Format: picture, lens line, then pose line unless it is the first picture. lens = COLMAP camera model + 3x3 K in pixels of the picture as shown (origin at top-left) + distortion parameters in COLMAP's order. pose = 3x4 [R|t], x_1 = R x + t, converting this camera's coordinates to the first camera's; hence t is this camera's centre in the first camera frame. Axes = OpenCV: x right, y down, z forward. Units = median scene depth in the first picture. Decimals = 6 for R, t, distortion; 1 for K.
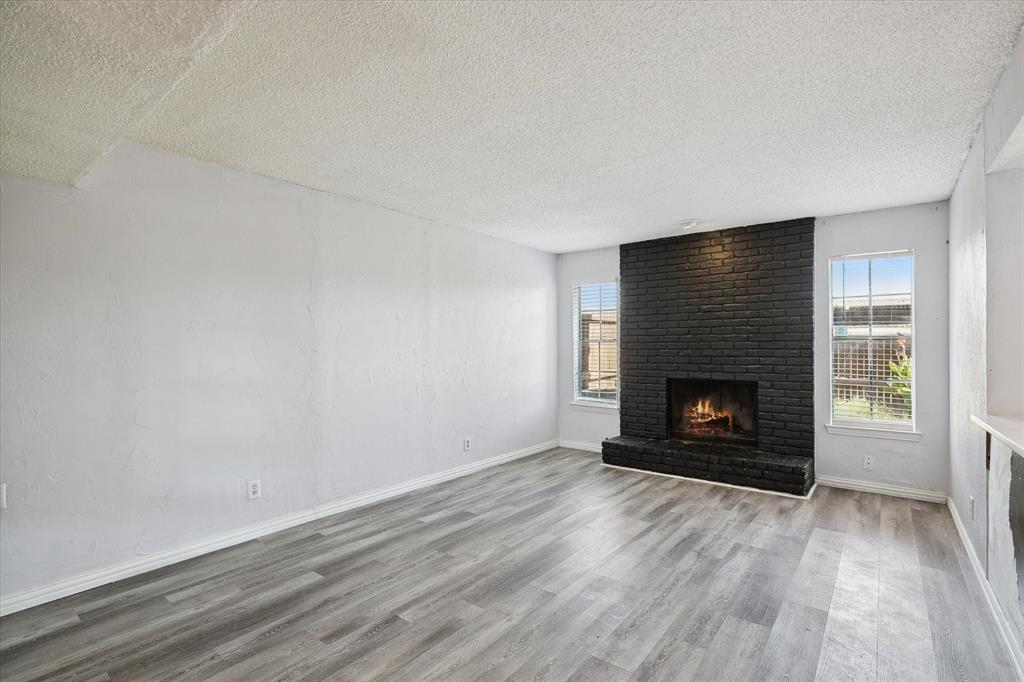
lens RADIAL K [[469.9, 0, 512.0], [0, 469.9, 341.0], [0, 0, 1]] dist [-0.015309, 0.009218]
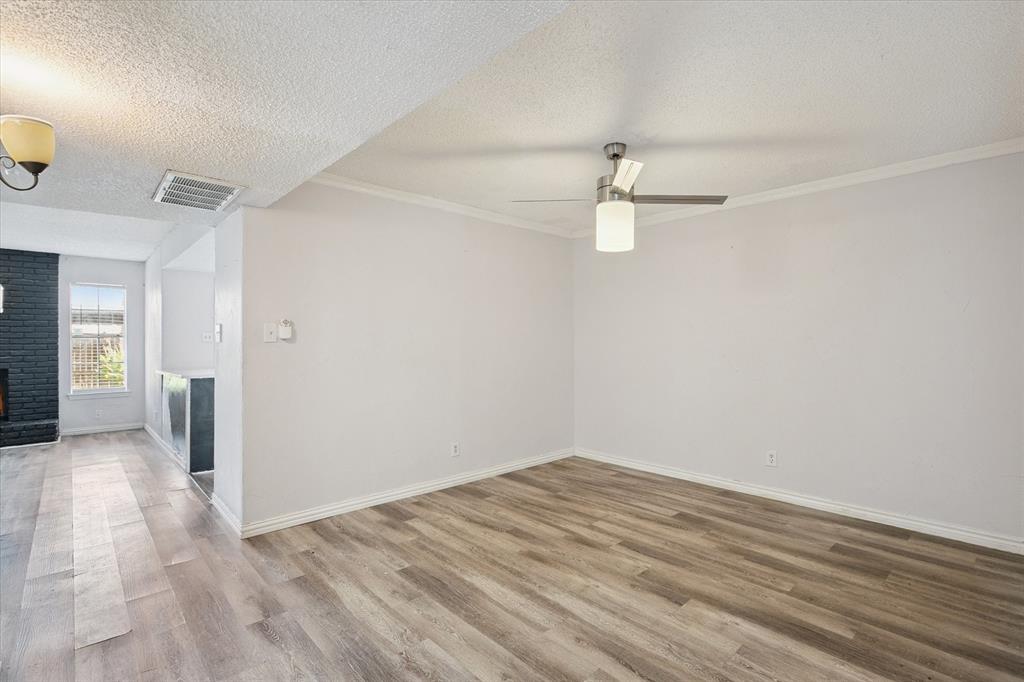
lens RADIAL K [[469.9, 0, 512.0], [0, 469.9, 341.0], [0, 0, 1]] dist [-0.015309, 0.009218]
pose [[0.140038, -0.004765, 0.990135, -0.605891], [-0.002666, 0.999983, 0.005189, -0.002417], [-0.990142, -0.003366, 0.140023, -0.611897]]
